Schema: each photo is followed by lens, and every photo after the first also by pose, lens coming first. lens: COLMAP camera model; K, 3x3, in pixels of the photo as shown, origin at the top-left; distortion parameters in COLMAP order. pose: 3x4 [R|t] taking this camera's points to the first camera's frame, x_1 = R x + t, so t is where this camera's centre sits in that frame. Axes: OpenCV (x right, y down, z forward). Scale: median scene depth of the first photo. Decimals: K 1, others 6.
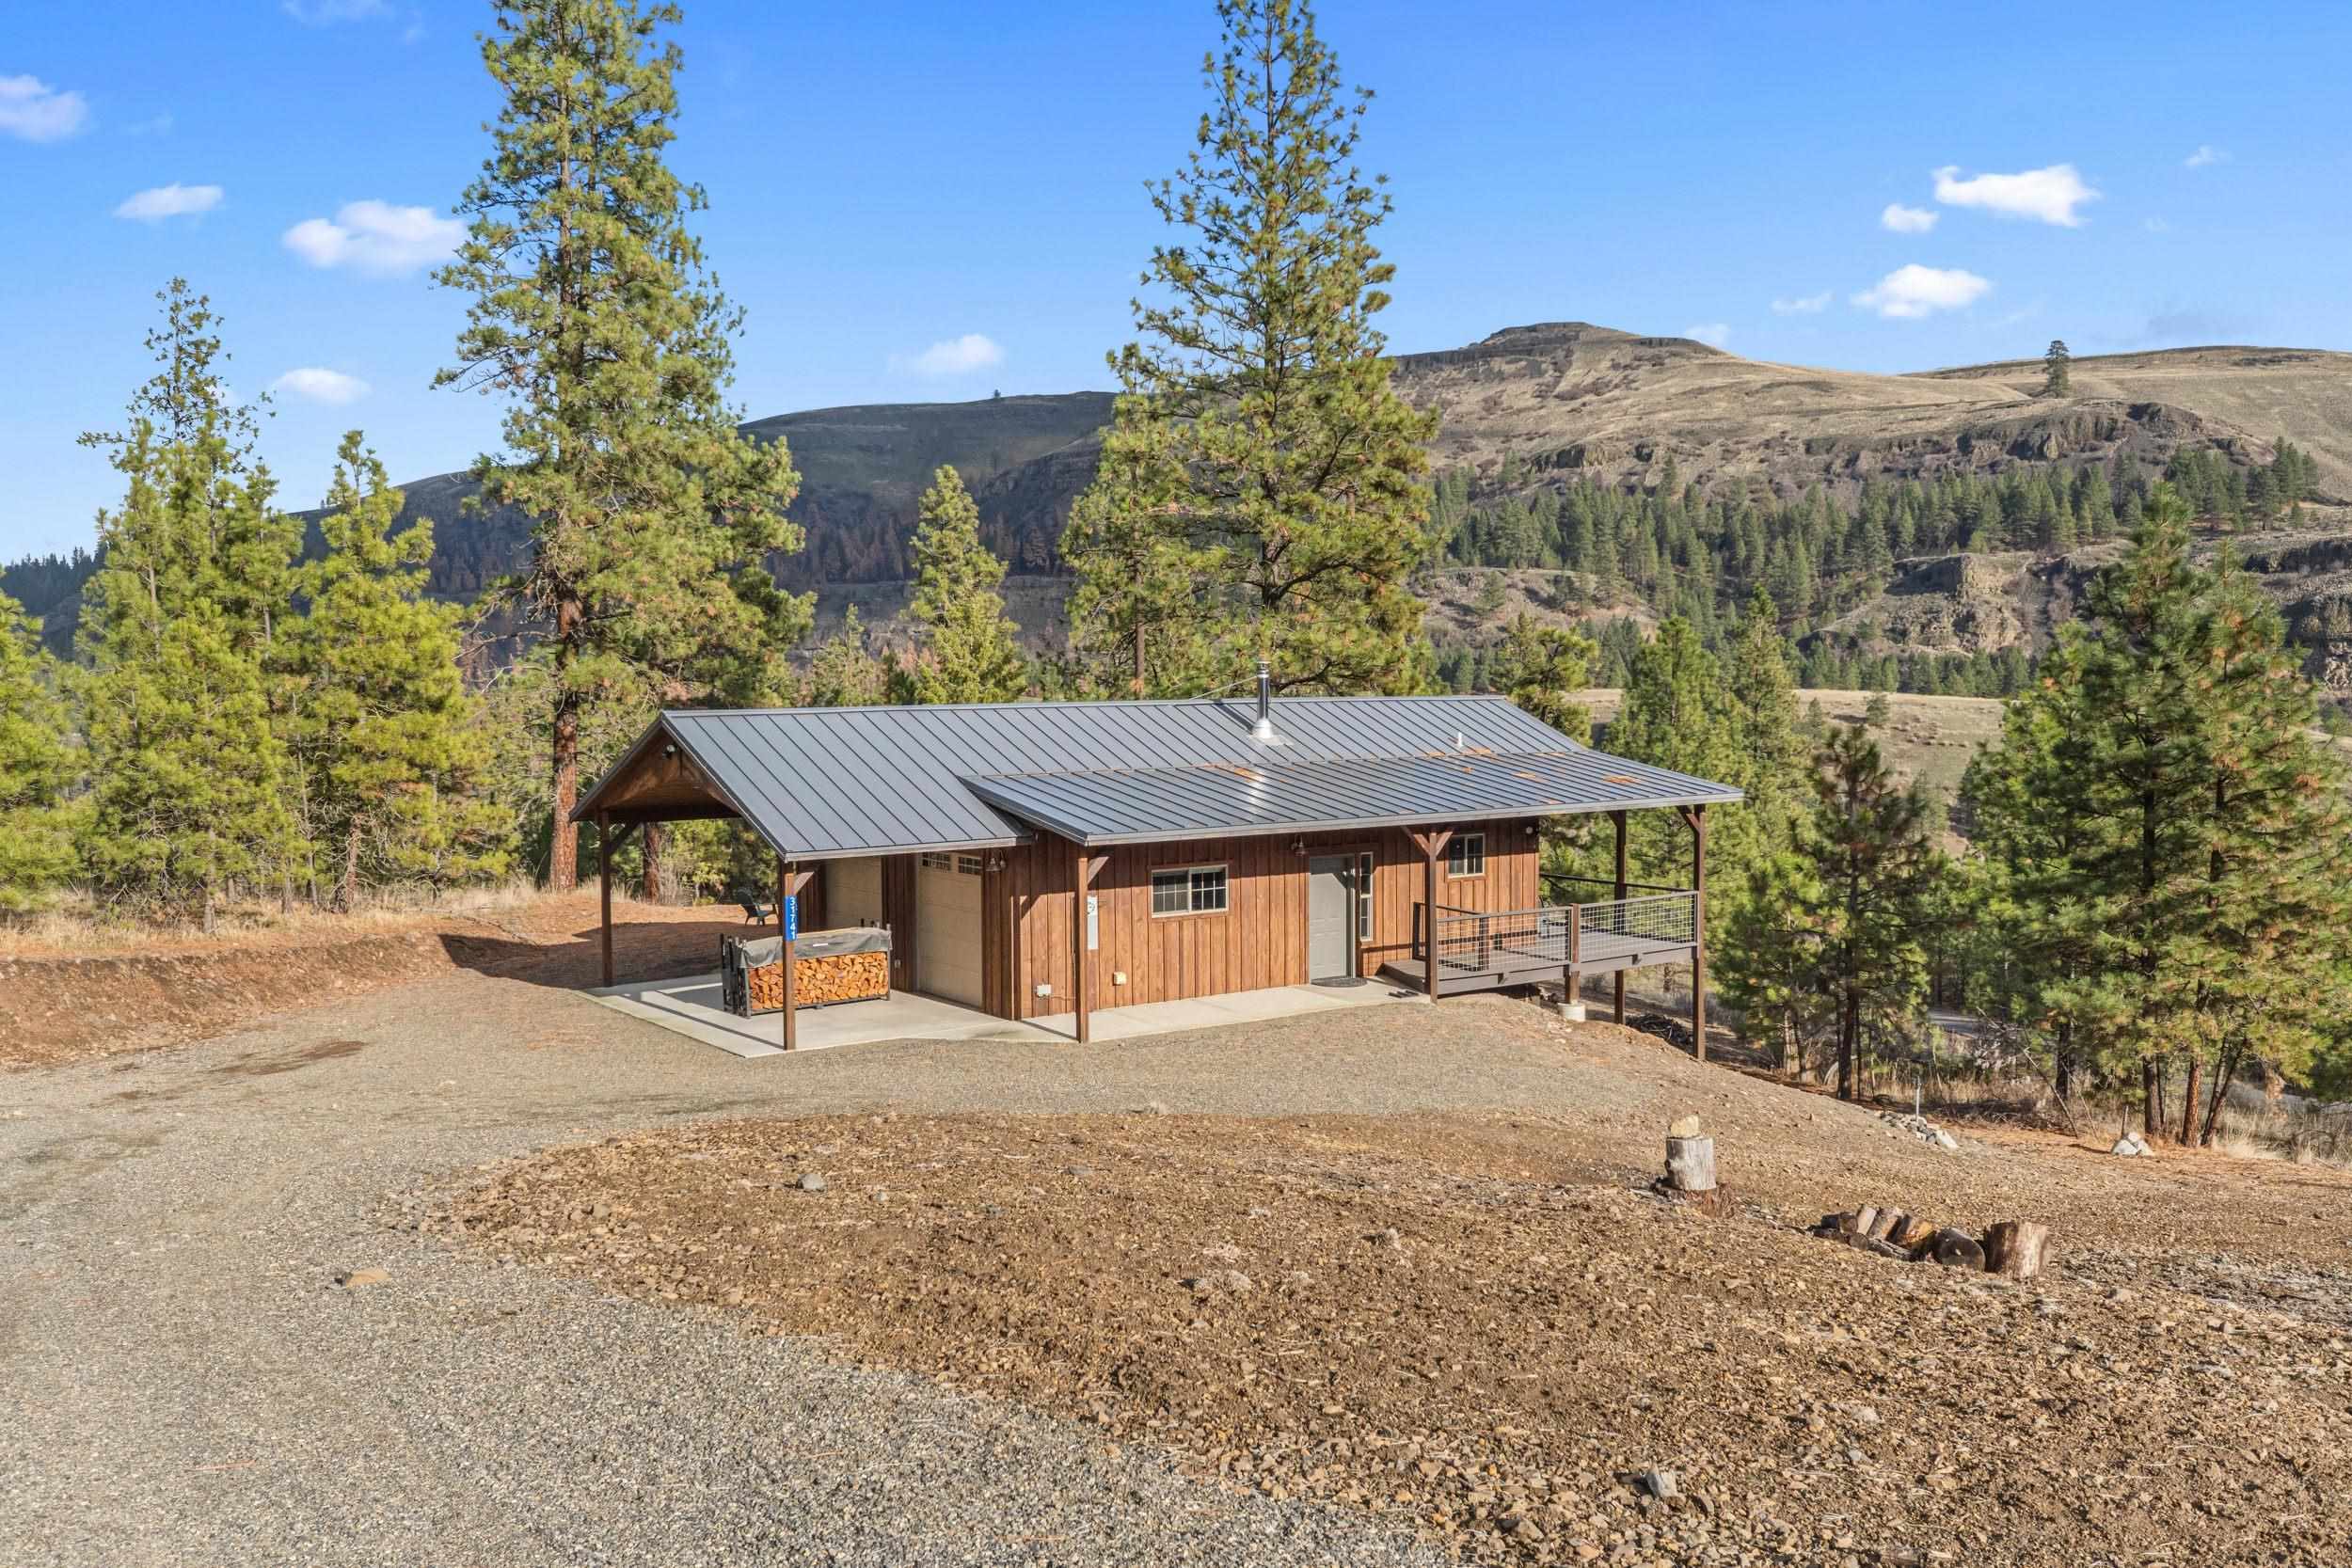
lens RADIAL K [[1869.5, 0, 1176.0], [0, 1869.5, 784.0], [0, 0, 1]] dist [0.039020, -0.003568]
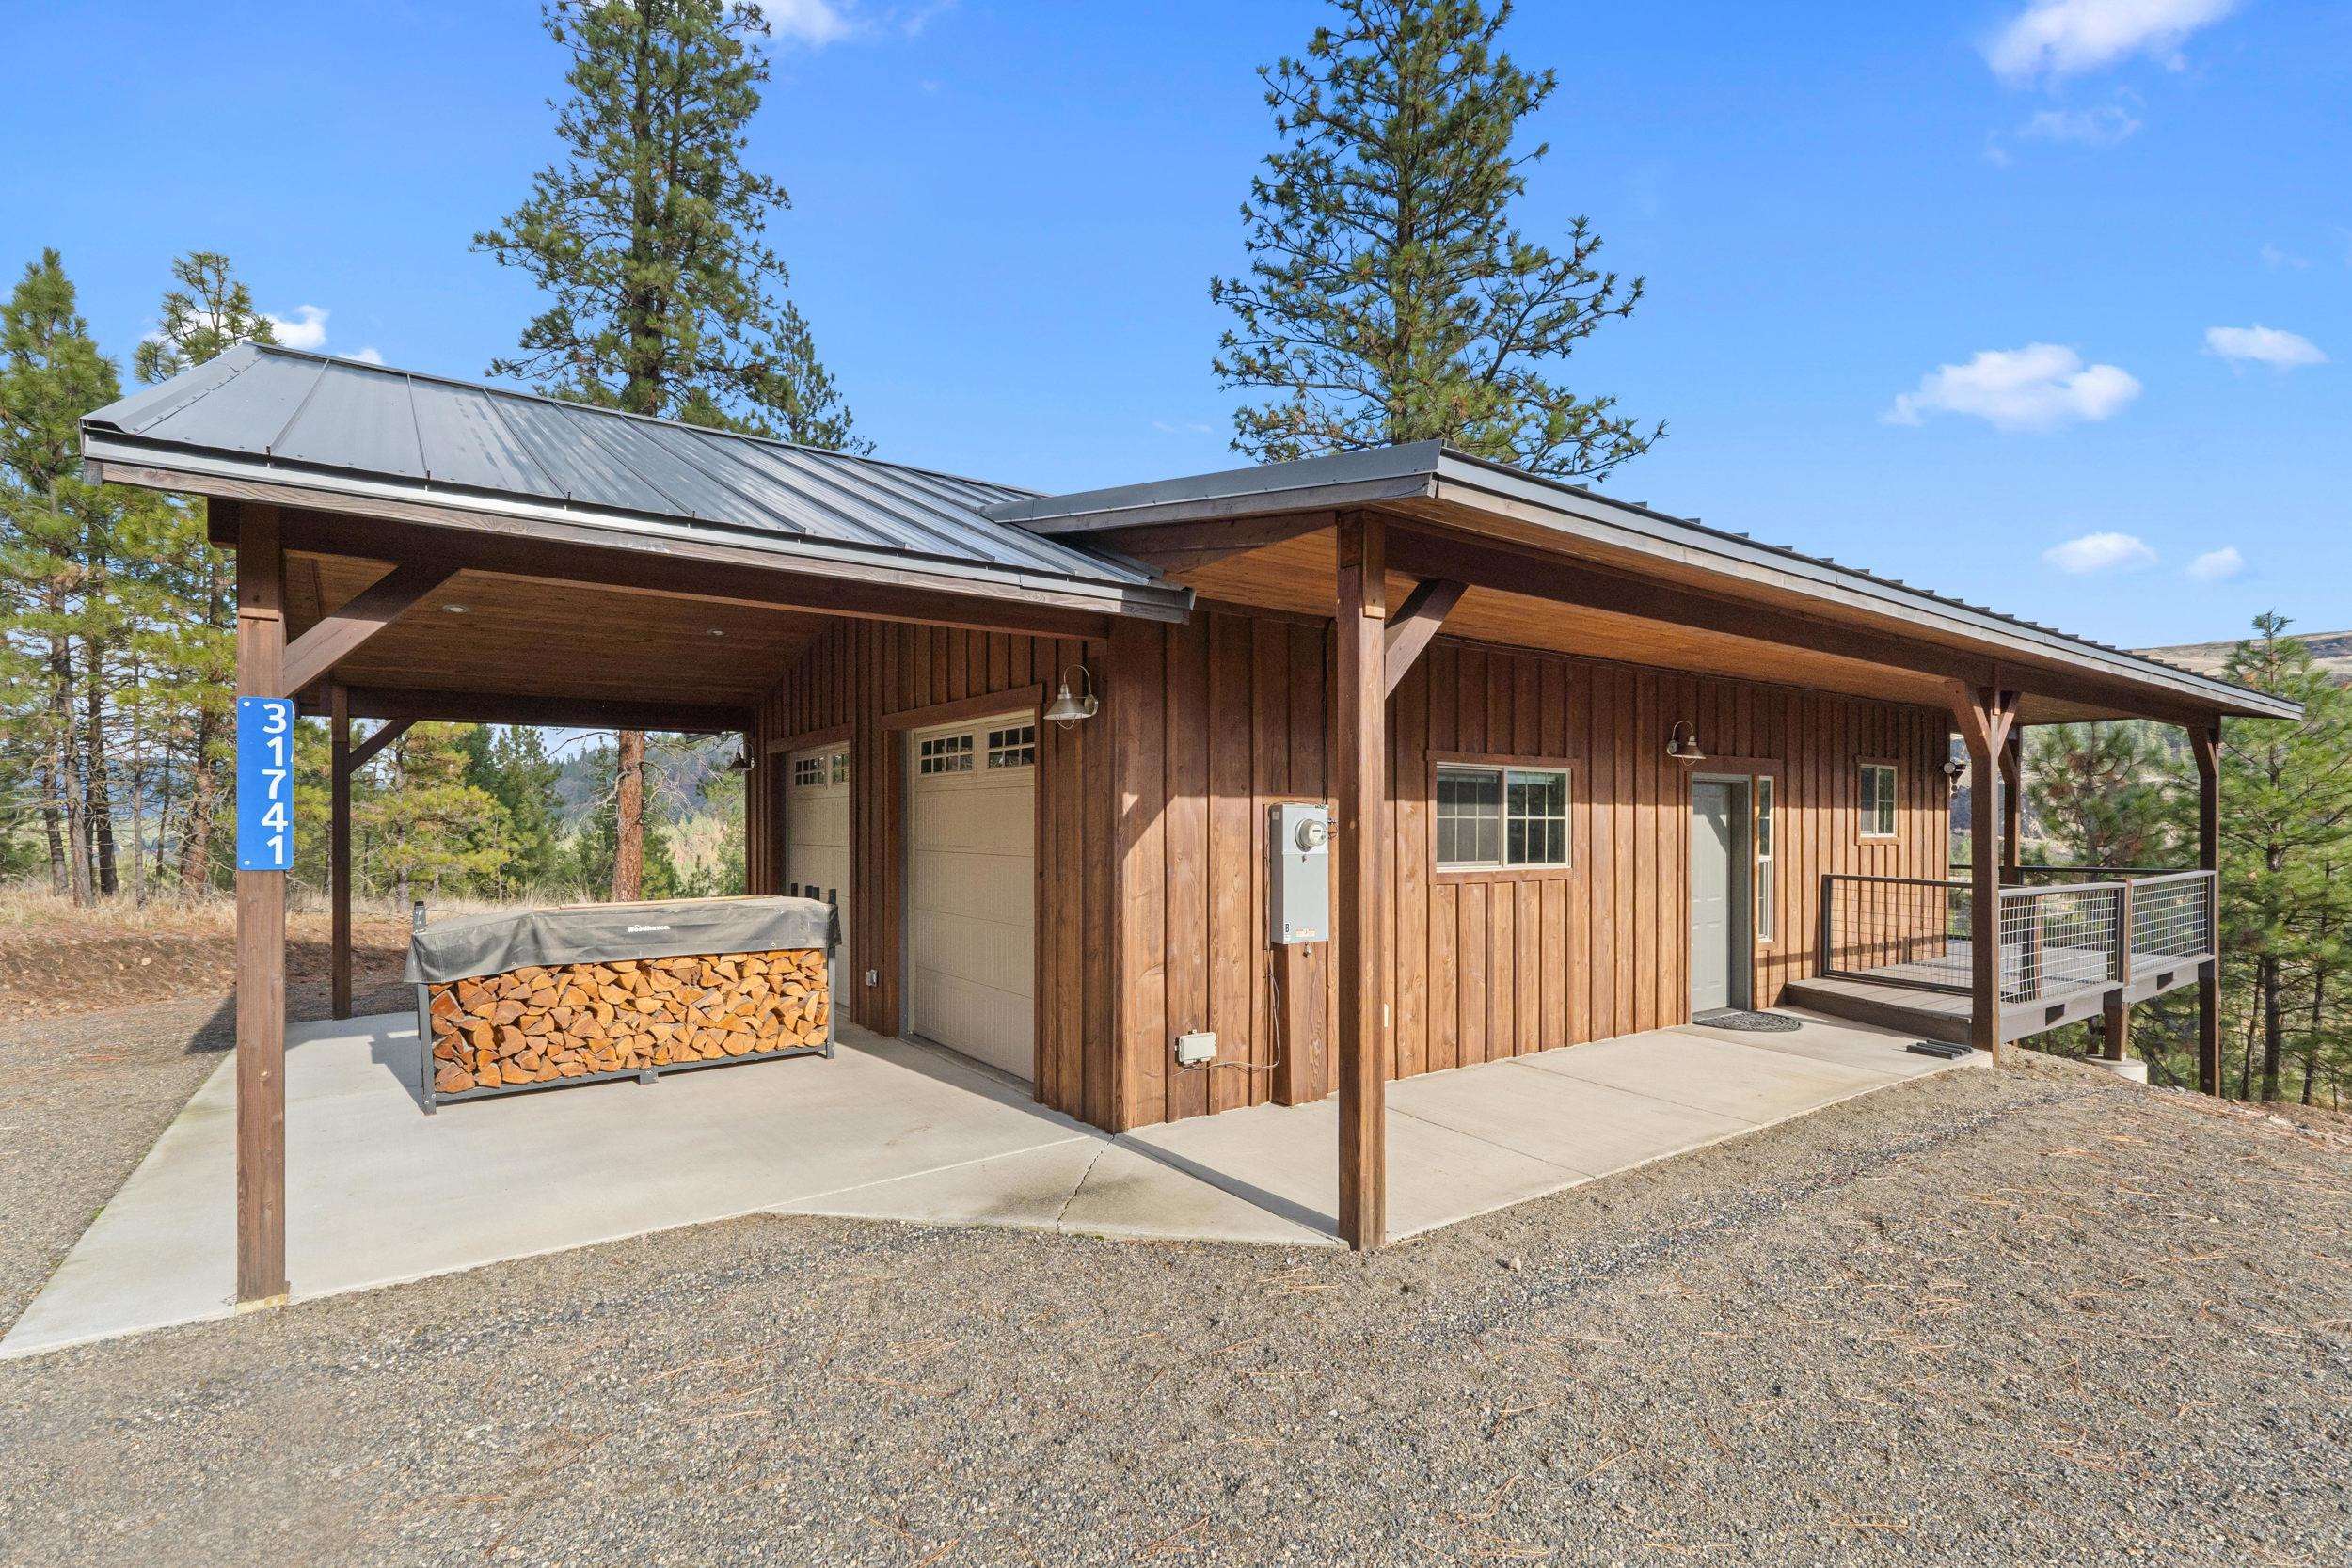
lens RADIAL K [[1077.1, 0, 1176.9], [0, 1077.1, 845.3], [0, 0, 1]] dist [-0.001191, 0.000189]
pose [[0.999969, 0.006826, -0.004041, -0.070261], [-0.006977, 0.999226, -0.038711, 0.073939], [0.003773, 0.038738, 0.999242, 0.740802]]
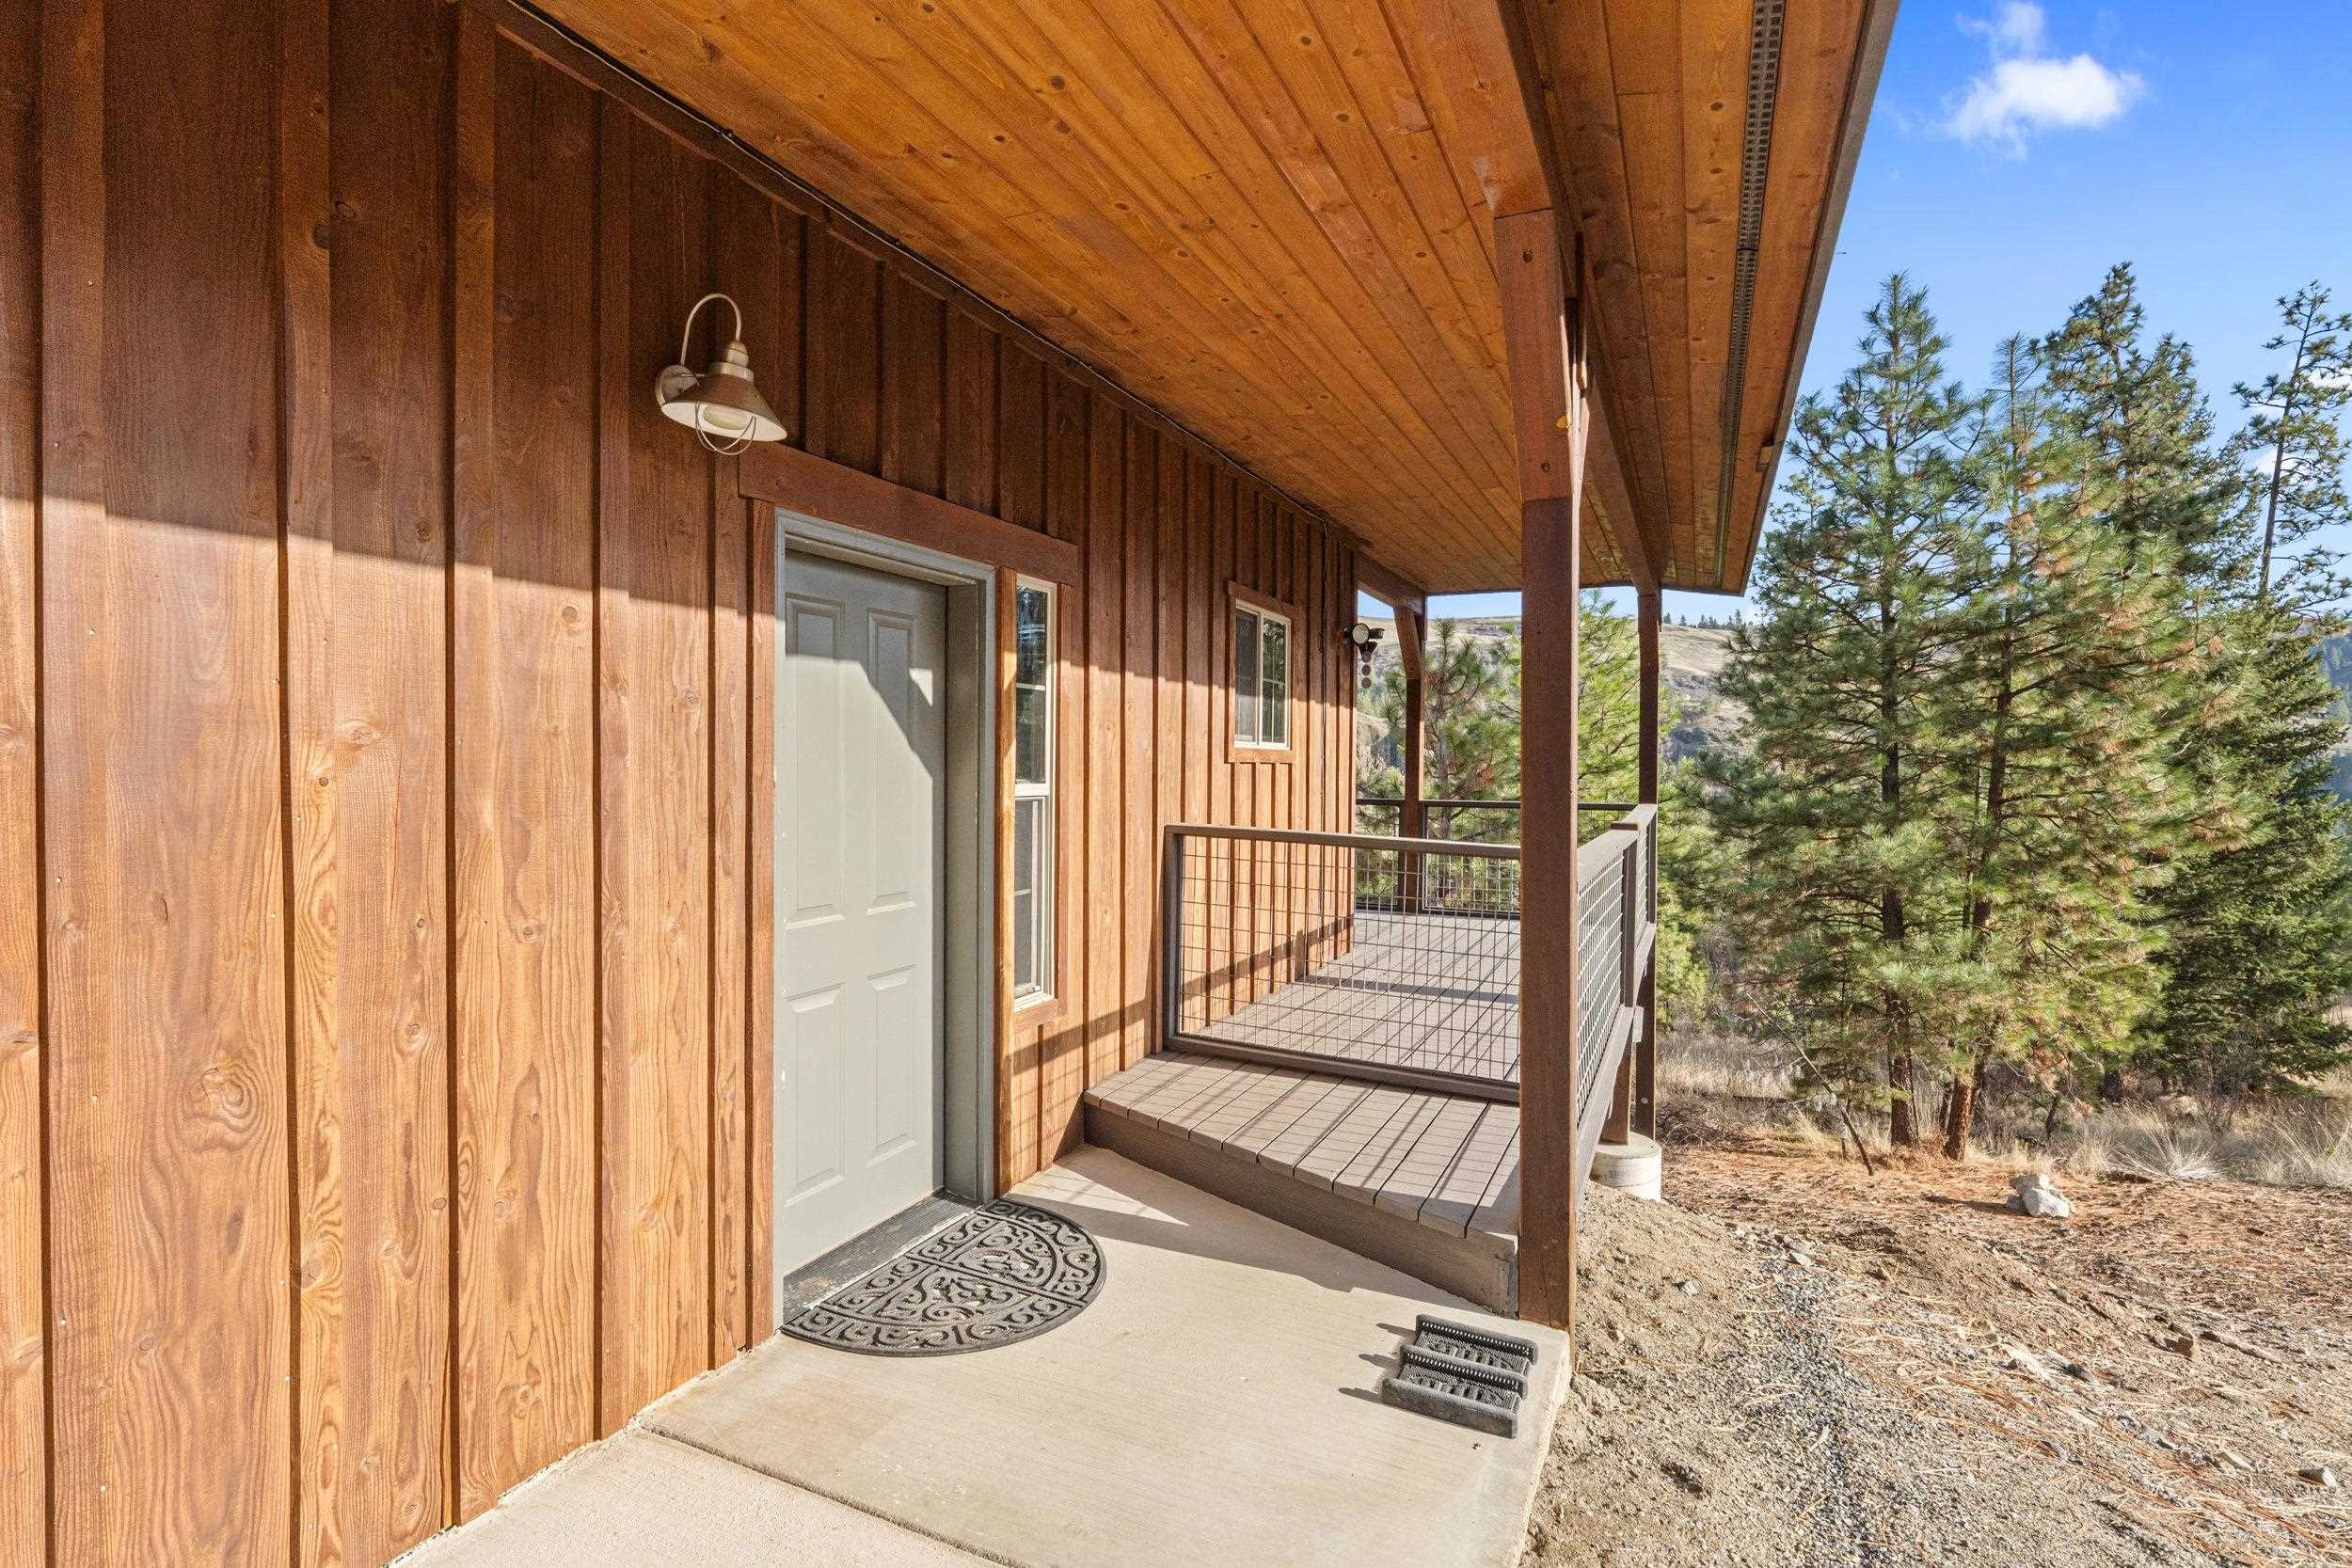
lens RADIAL K [[1140.1, 0, 1176.0], [0, 1140.1, 784.0], [0, 0, 1]] dist [0.001193, -0.000224]
pose [[0.865389, 0.007499, 0.501045, 0.055573], [0.008764, 0.999509, -0.030095, 0.067320], [-0.501024, 0.030435, 0.864898, 0.945763]]
